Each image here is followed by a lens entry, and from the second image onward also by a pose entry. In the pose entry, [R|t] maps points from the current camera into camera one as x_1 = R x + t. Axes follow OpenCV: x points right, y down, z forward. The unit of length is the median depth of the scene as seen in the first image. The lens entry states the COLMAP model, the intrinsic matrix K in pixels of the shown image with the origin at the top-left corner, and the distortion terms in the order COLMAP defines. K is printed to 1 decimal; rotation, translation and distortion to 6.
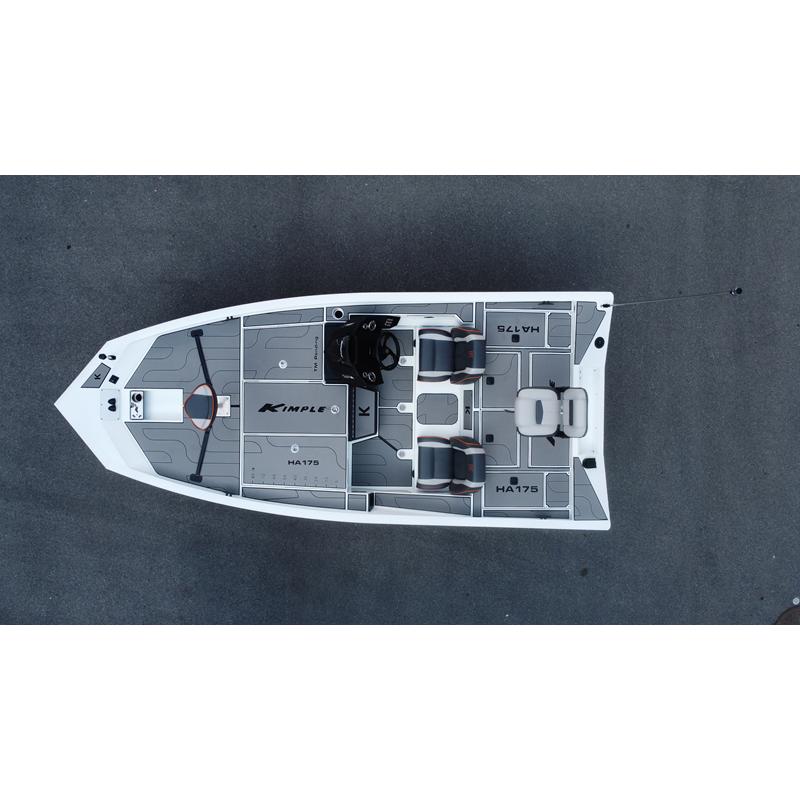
lens RADIAL K [[604.9, 0, 406.6], [0, 604.9, 399.5], [0, 0, 1]] dist [0.005721, -0.000923]
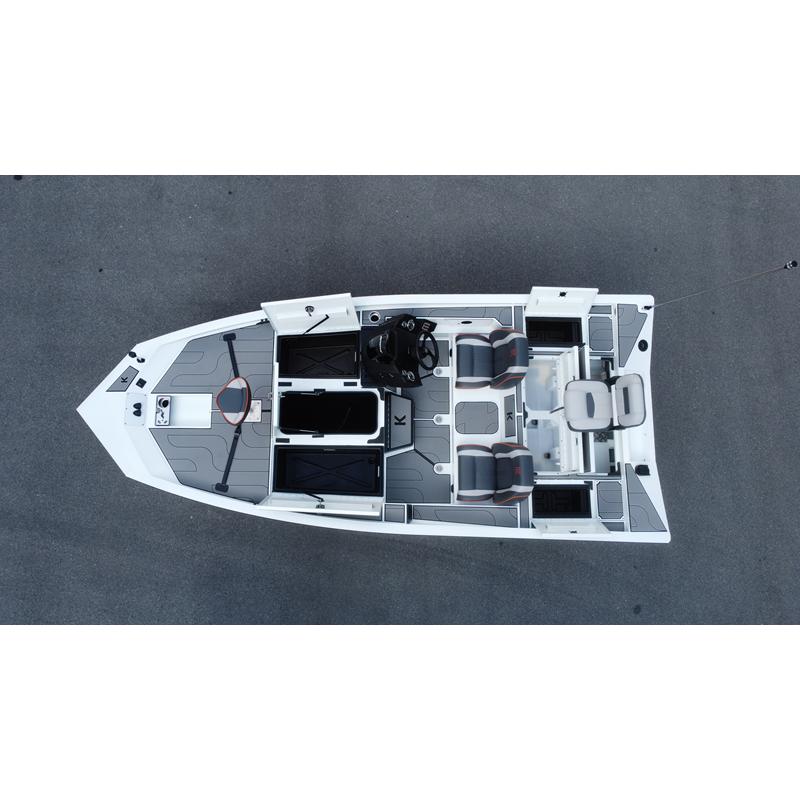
lens RADIAL K [[604.9, 0, 406.6], [0, 604.9, 399.5], [0, 0, 1]] dist [0.005721, -0.000923]
pose [[0.999971, -0.007465, 0.001574, -0.054874], [0.007625, 0.984365, -0.175974, 0.138982], [-0.000235, 0.175981, 0.984394, 0.051681]]
